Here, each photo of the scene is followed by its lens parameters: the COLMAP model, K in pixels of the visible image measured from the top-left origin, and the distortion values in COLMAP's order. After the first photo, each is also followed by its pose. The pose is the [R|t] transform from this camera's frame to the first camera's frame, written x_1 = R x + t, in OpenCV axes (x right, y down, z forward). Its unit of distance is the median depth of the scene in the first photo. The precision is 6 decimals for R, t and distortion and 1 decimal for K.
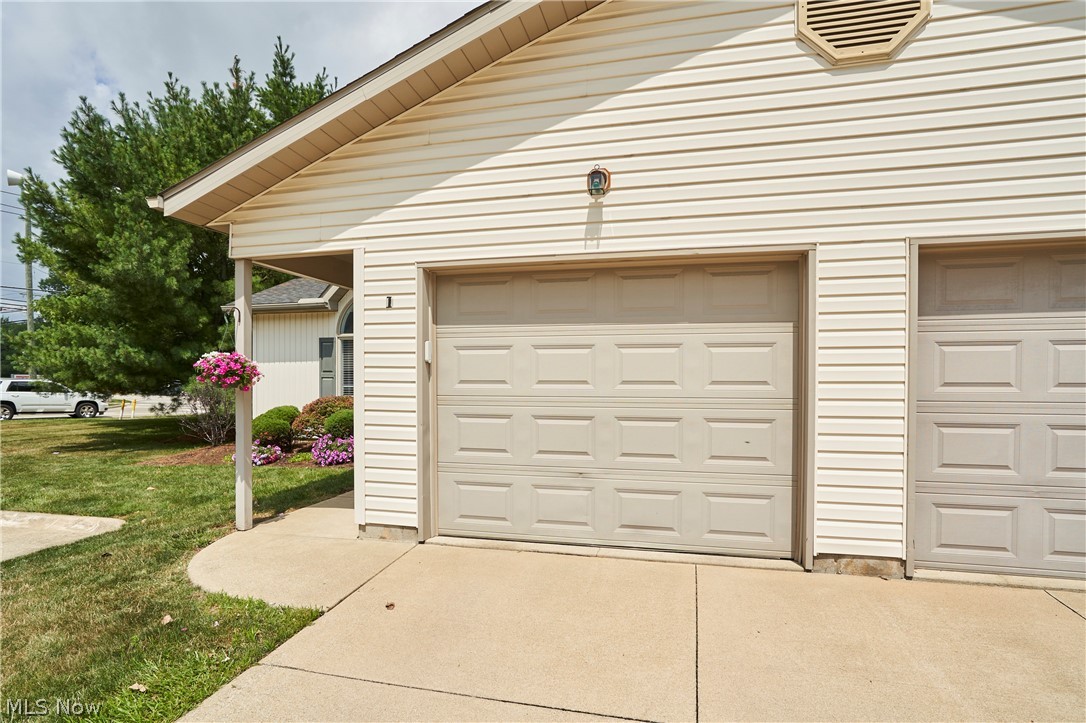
lens RADIAL K [[574.4, 0, 561.5], [0, 574.4, 391.9], [0, 0, 1]] dist [-0.027881, 0.000677]
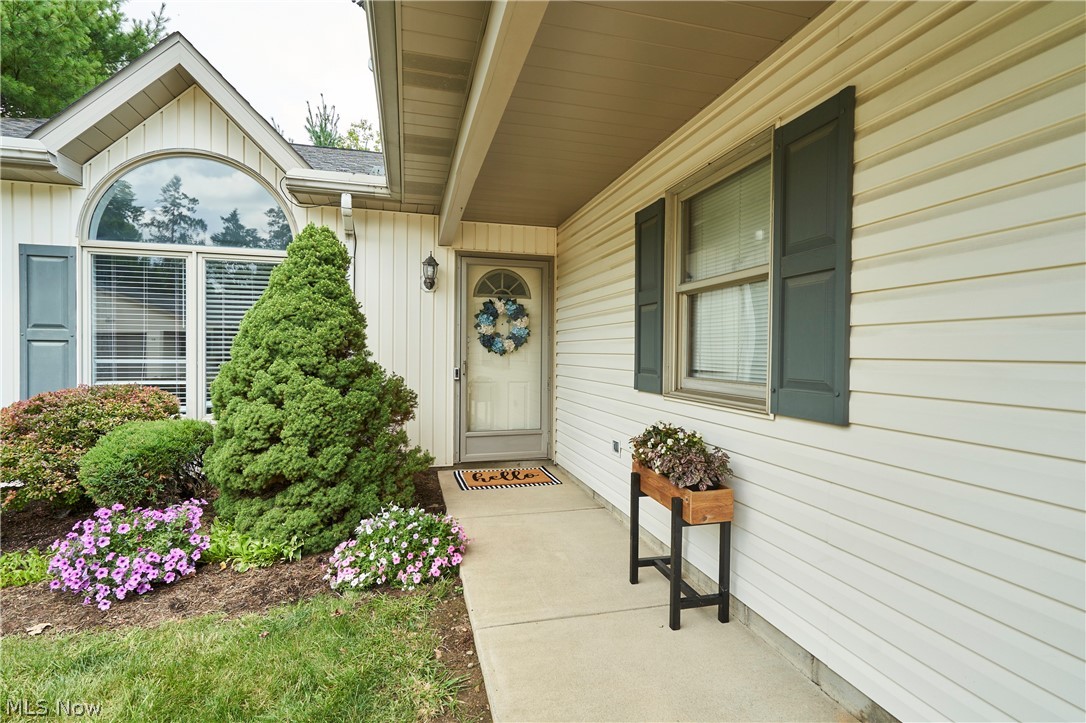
lens RADIAL K [[499.8, 0, 550.0], [0, 499.8, 359.2], [0, 0, 1]] dist [-0.000894, 0.000410]
pose [[0.872201, -0.001788, 0.489144, -0.672689], [0.002018, 0.999998, 0.000056, -0.026989], [-0.489143, 0.000938, 0.872203, 1.256859]]
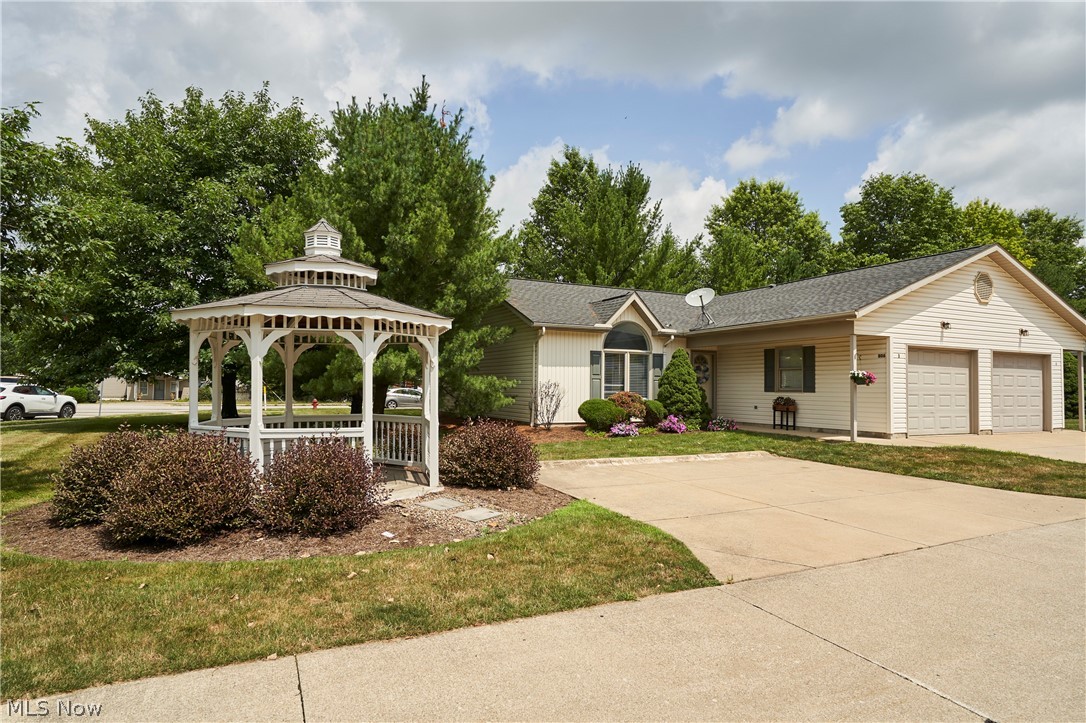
lens RADIAL K [[605.7, 0, 548.6], [0, 605.7, 364.4], [0, 0, 1]] dist [-0.009346, 0.002677]
pose [[0.768241, 0.031136, 0.639403, -3.701288], [0.002229, 0.998680, -0.051310, 0.041115], [-0.640157, 0.040844, 0.767158, -0.217319]]
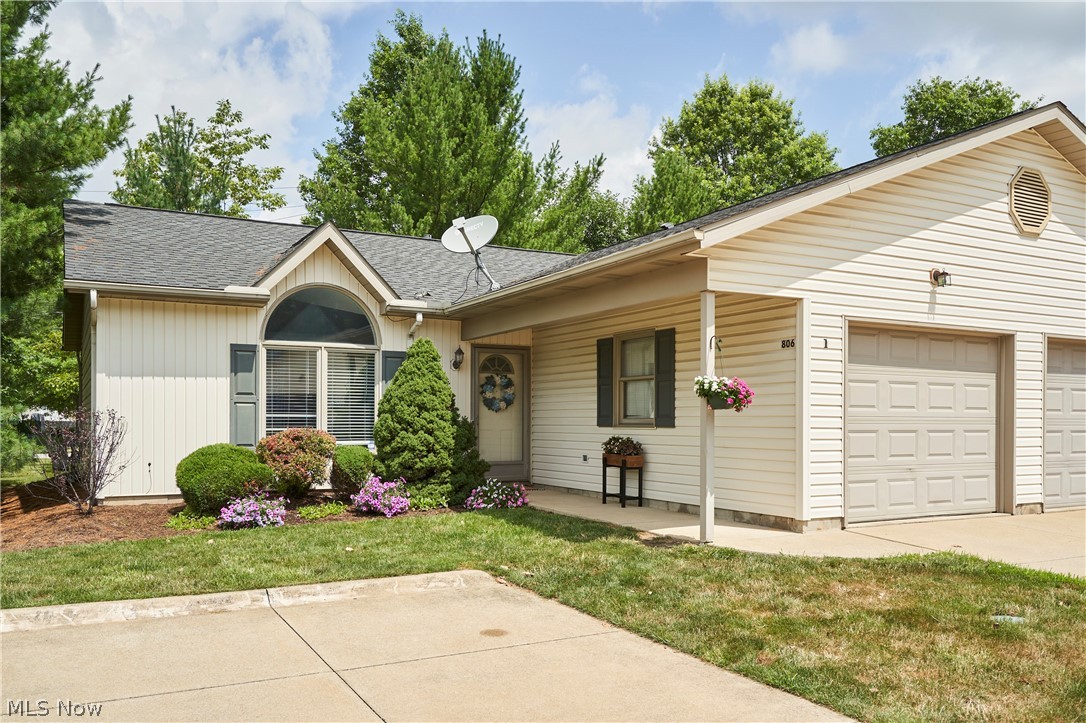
lens RADIAL K [[855.9, 0, 533.3], [0, 855.9, 423.2], [0, 0, 1]] dist [0.006790, -0.032017]
pose [[0.744997, -0.000938, 0.667067, -2.108383], [0.010800, 0.999885, -0.010655, 0.036294], [-0.666980, 0.015143, 0.744922, 0.011028]]
